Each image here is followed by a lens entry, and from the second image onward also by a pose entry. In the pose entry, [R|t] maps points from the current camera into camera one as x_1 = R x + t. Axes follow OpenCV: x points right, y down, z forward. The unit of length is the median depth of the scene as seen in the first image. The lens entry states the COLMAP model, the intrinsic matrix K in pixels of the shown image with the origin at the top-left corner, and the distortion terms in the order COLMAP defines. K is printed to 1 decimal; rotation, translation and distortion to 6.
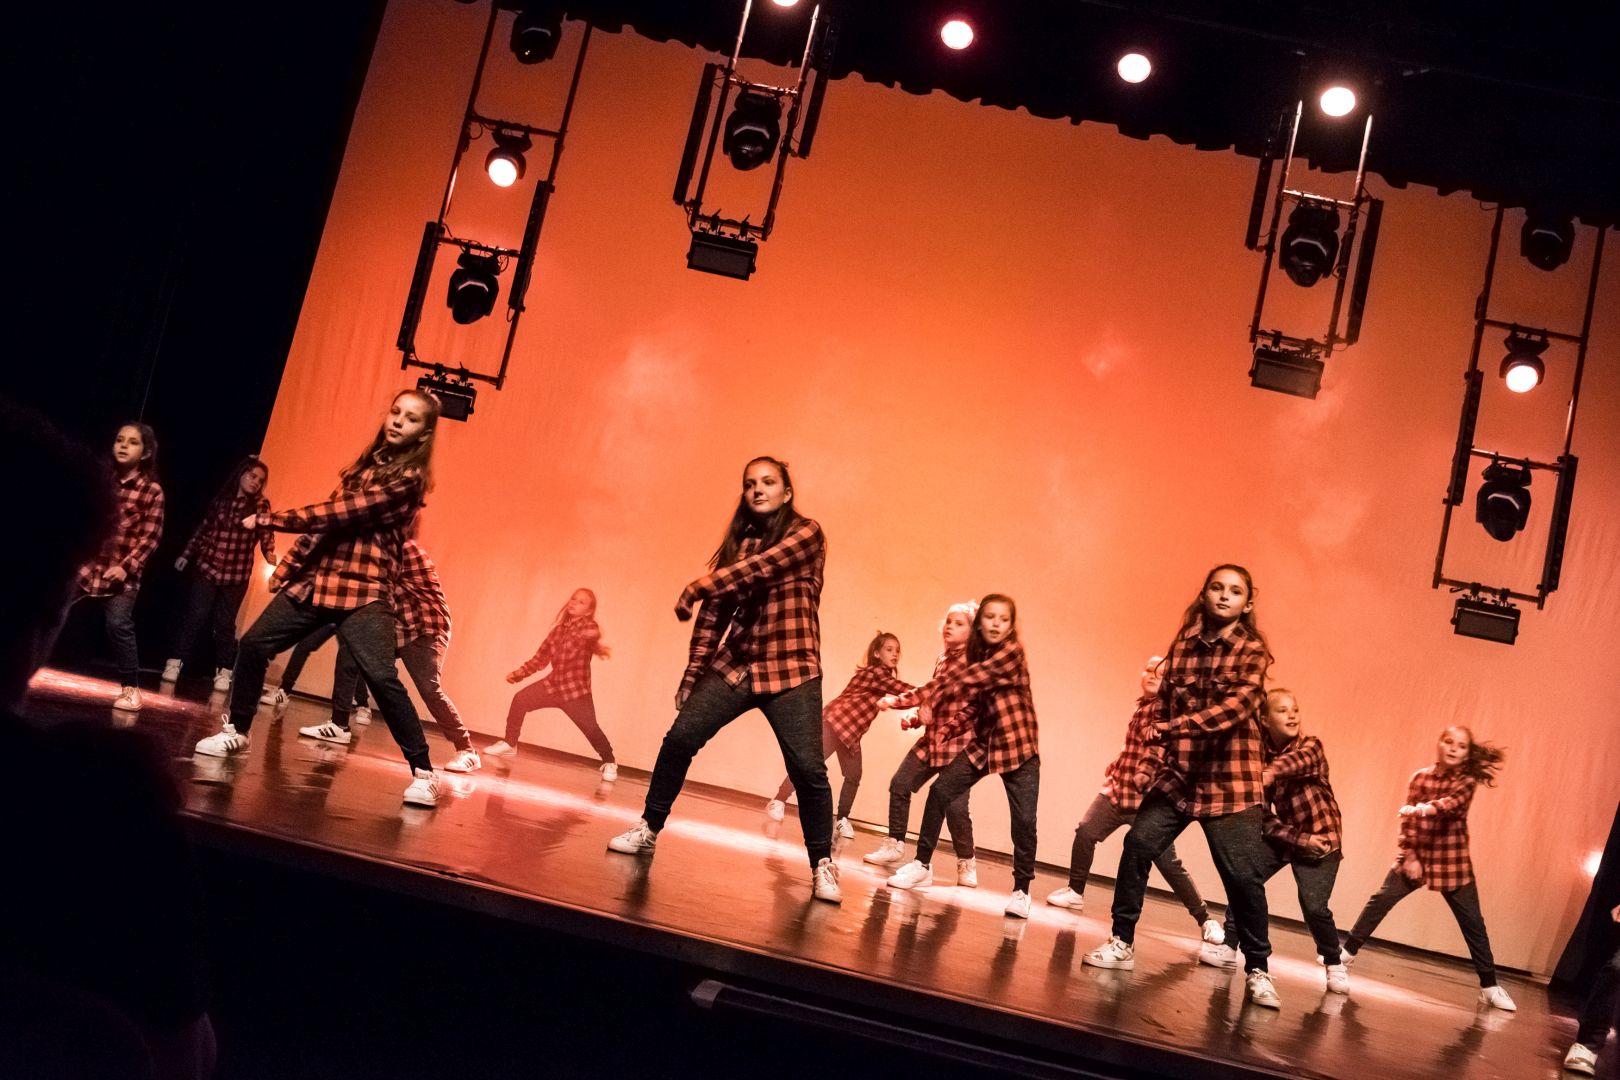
lens RADIAL K [[1717.6, 0, 810.0], [0, 1717.6, 540.0], [0, 0, 1]] dist [-0.014254, -0.041710]
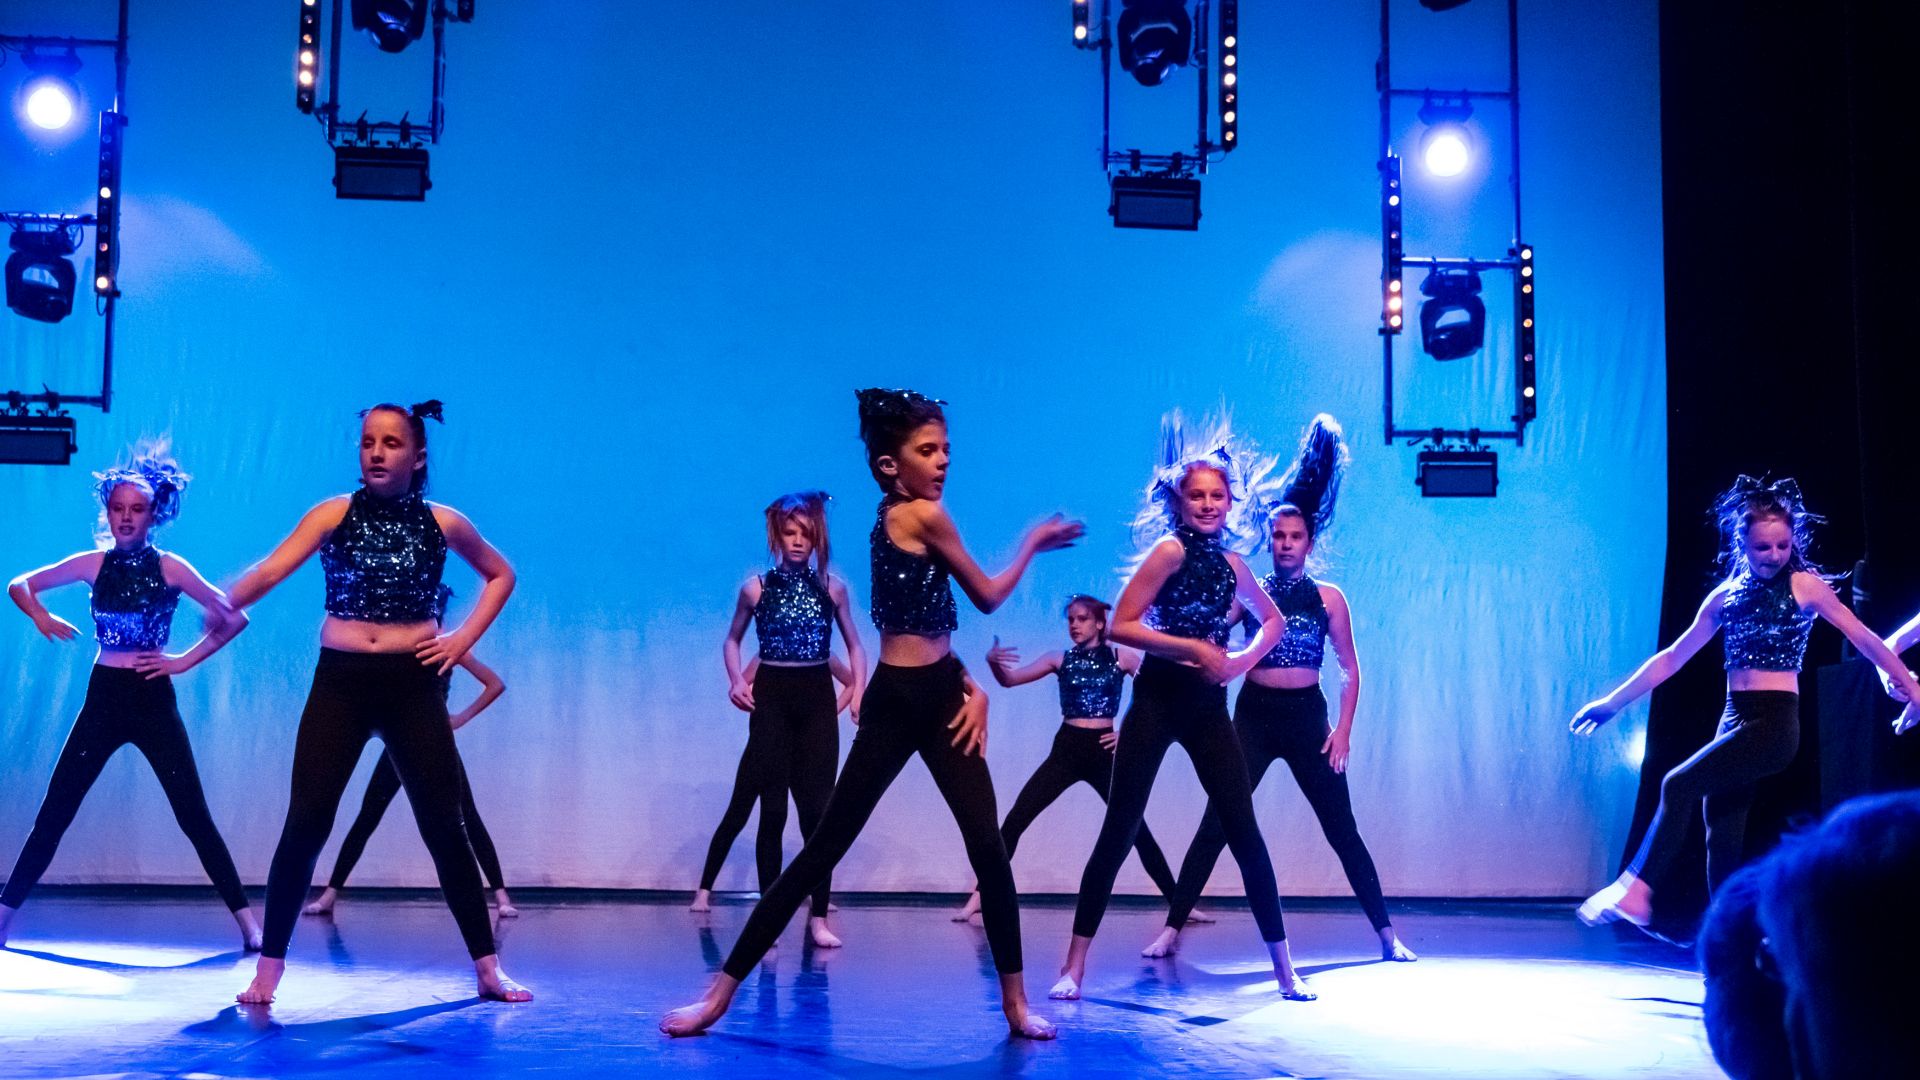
lens RADIAL K [[2567.1, 0, 922.6], [0, 2567.1, 591.4], [0, 0, 1]] dist [-0.015309, 0.015017]
pose [[0.969445, -0.194396, 0.149620, -0.026562], [0.186137, 0.980203, 0.067489, -0.023598], [-0.159778, -0.037577, 0.986438, -0.113756]]
